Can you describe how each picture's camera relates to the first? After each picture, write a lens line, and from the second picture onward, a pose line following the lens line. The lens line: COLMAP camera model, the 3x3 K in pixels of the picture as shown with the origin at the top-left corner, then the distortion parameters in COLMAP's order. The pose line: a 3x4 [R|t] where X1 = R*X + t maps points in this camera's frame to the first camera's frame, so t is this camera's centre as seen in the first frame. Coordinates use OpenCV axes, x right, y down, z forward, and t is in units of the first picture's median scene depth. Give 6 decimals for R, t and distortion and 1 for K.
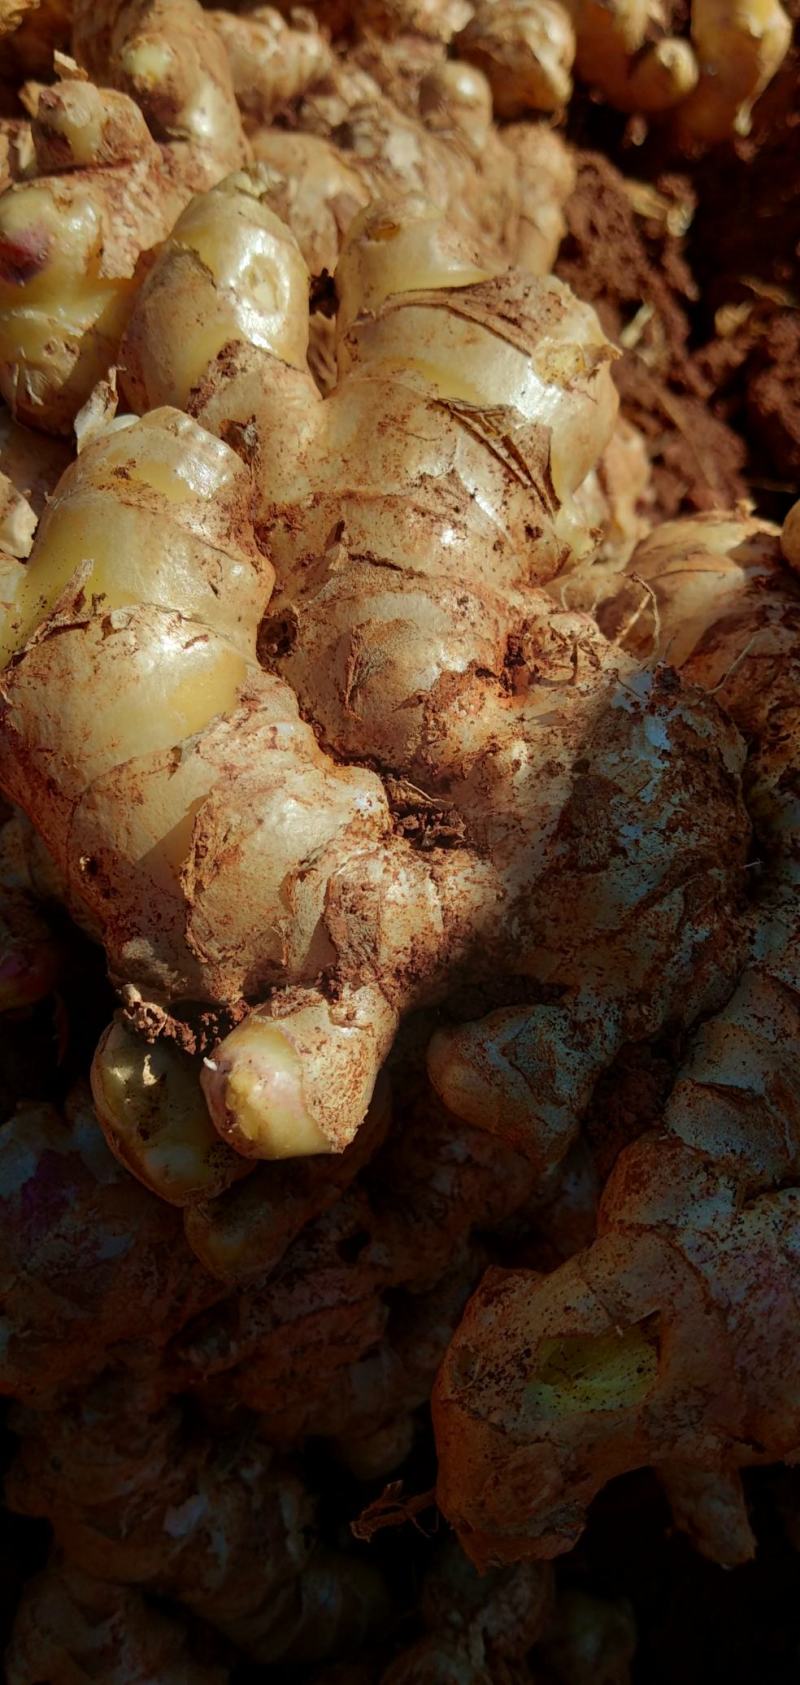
lens RADIAL K [[1334.6, 0, 400.0], [0, 1334.6, 842.5], [0, 0, 1]] dist [0.082987, -0.243628]
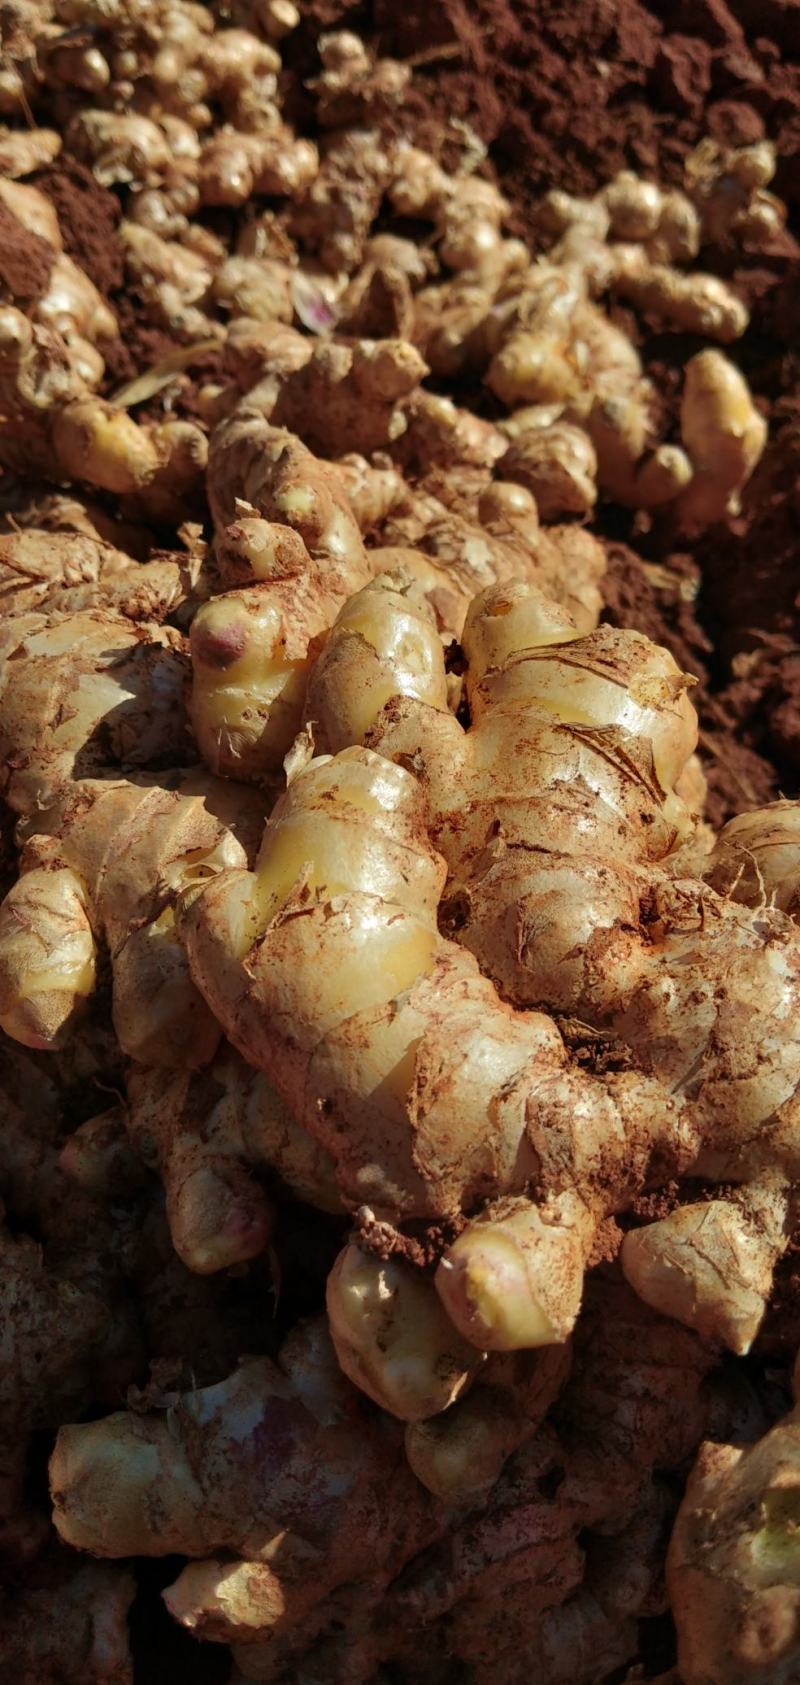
lens RADIAL K [[1334.6, 0, 400.0], [0, 1334.6, 842.5], [0, 0, 1]] dist [0.082987, -0.243628]
pose [[0.996514, -0.082416, -0.012933, -0.116501], [0.076024, 0.960971, -0.265999, 0.102957], [0.034350, 0.264088, 0.963887, -0.196827]]
